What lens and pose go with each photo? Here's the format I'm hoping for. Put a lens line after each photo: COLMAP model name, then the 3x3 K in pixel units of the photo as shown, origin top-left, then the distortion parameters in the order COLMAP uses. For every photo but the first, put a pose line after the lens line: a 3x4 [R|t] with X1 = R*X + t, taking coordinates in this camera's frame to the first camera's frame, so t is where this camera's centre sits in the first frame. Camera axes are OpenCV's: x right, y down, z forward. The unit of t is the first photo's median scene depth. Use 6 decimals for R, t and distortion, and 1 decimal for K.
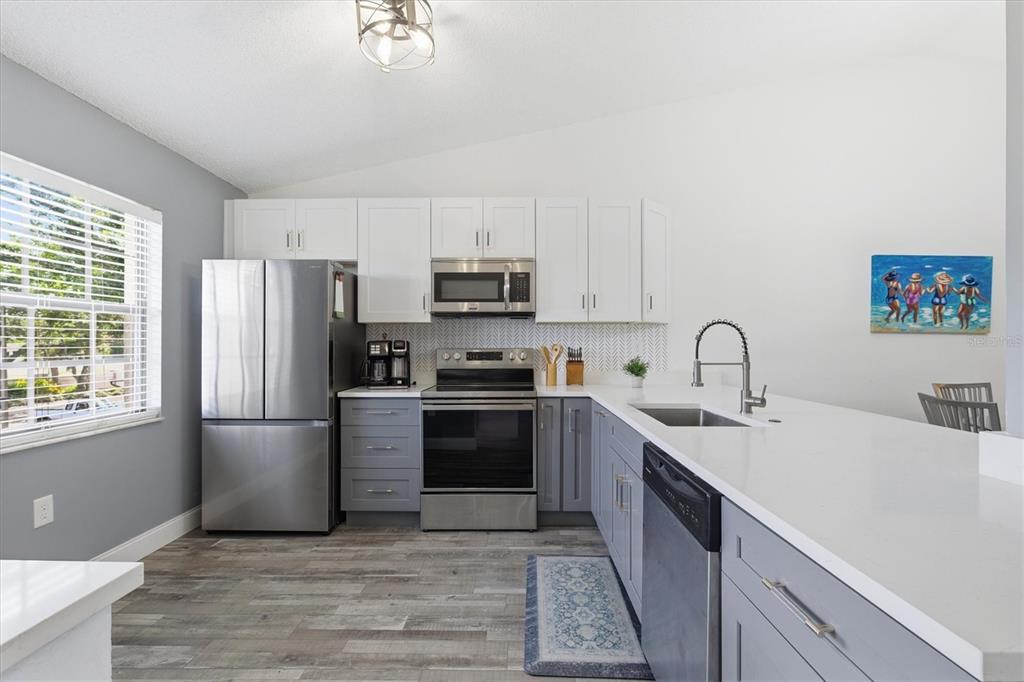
lens RADIAL K [[464.2, 0, 509.6], [0, 464.2, 344.2], [0, 0, 1]] dist [-0.011818, 0.004236]
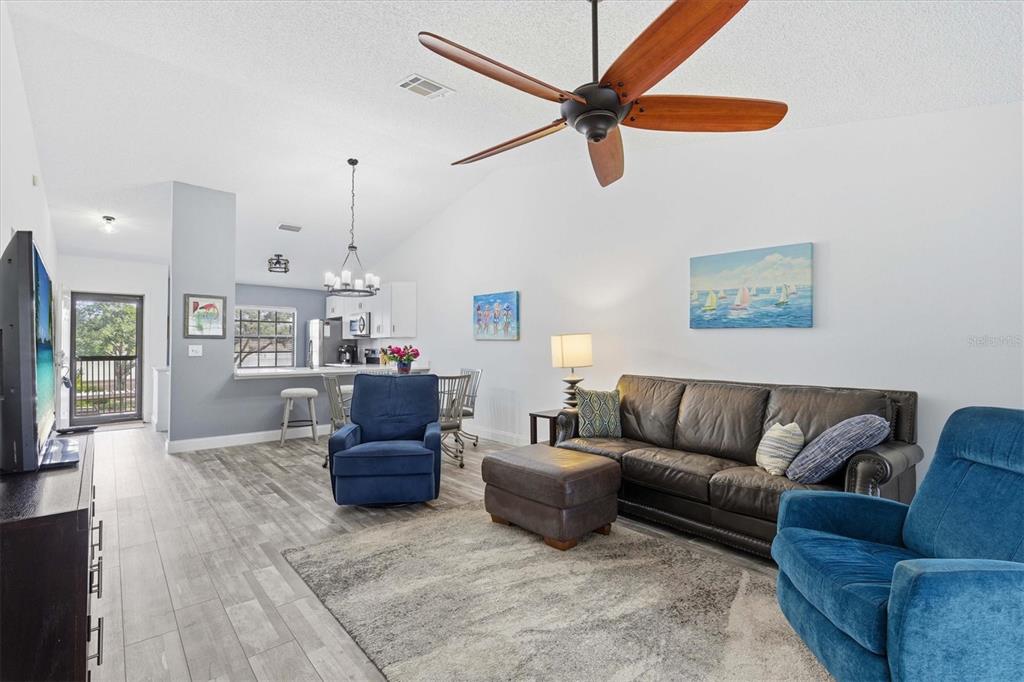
lens RADIAL K [[464.2, 0, 520.6], [0, 464.2, 337.1], [0, 0, 1]] dist [-0.011818, 0.004236]
pose [[0.671503, -0.014678, -0.740856, 2.451088], [0.003288, 0.999853, -0.016830, -0.007035], [0.740994, 0.008865, 0.671453, -0.060139]]
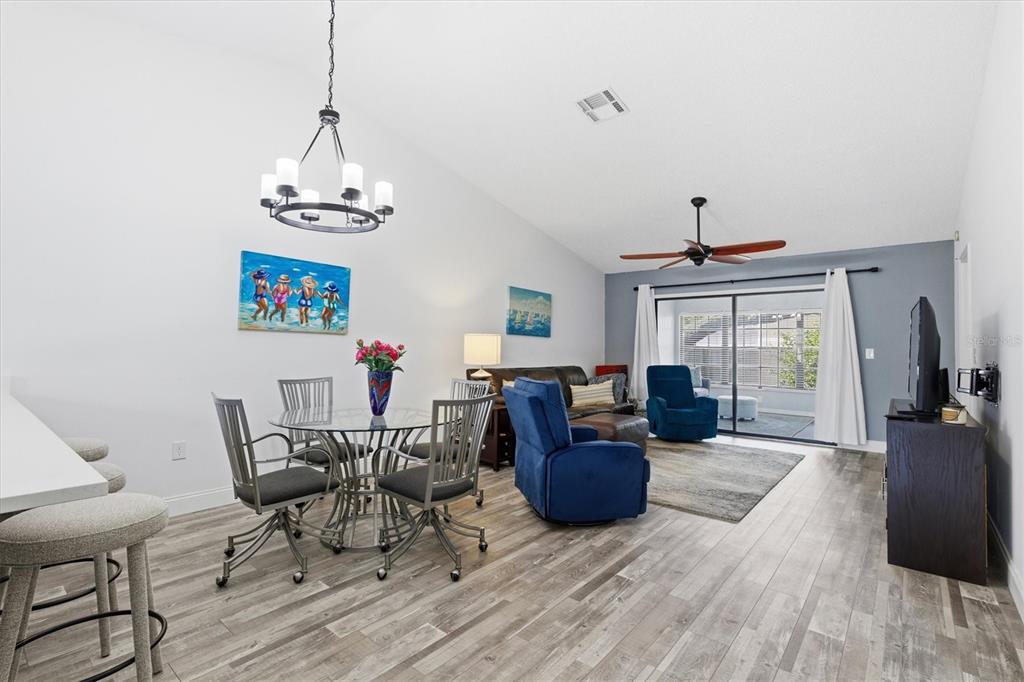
lens RADIAL K [[464.2, 0, 513.2], [0, 464.2, 338.9], [0, 0, 1]] dist [-0.011818, 0.004236]
pose [[0.645105, 0.024311, 0.763707, 0.458395], [-0.020458, 0.999685, -0.014541, -0.003086], [-0.763820, -0.006244, 0.645399, -0.086586]]
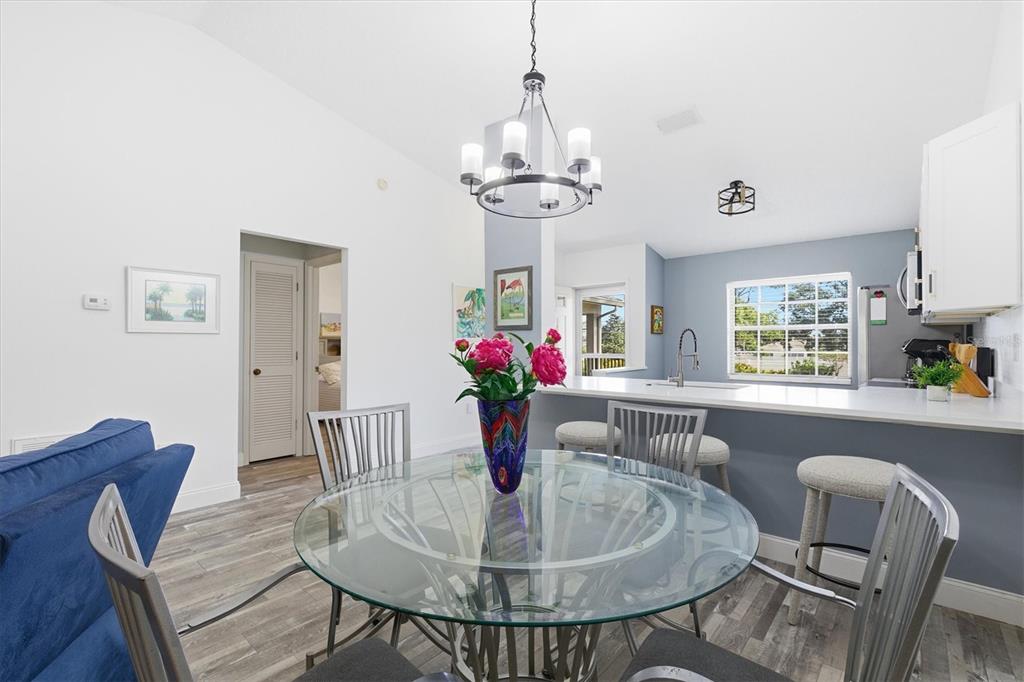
lens RADIAL K [[464.2, 0, 513.2], [0, 464.2, 343.1], [0, 0, 1]] dist [-0.011818, 0.004236]
pose [[-0.661020, -0.000914, -0.750368, 1.302241], [0.002391, 0.999992, -0.003324, 0.000855], [0.750365, -0.003992, -0.661012, 1.004675]]
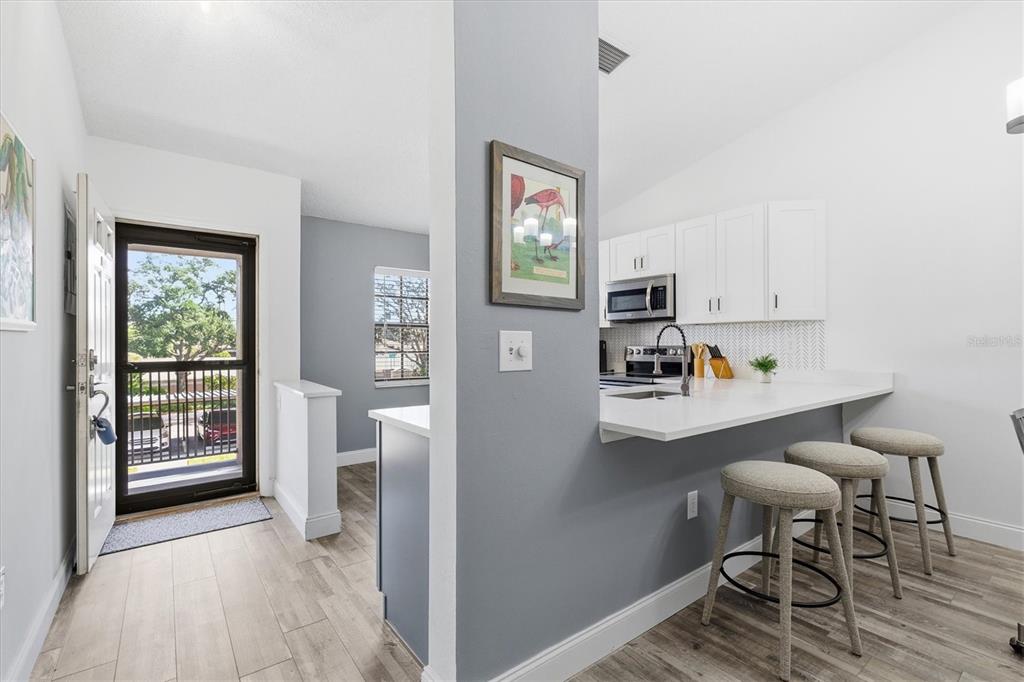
lens RADIAL K [[464.2, 0, 511.0], [0, 464.2, 342.4], [0, 0, 1]] dist [-0.011818, 0.004236]
pose [[0.604569, -0.004376, -0.796541, 0.784620], [0.004378, 0.999988, -0.002170, 0.000983], [0.796541, -0.002176, 0.604581, -0.095998]]
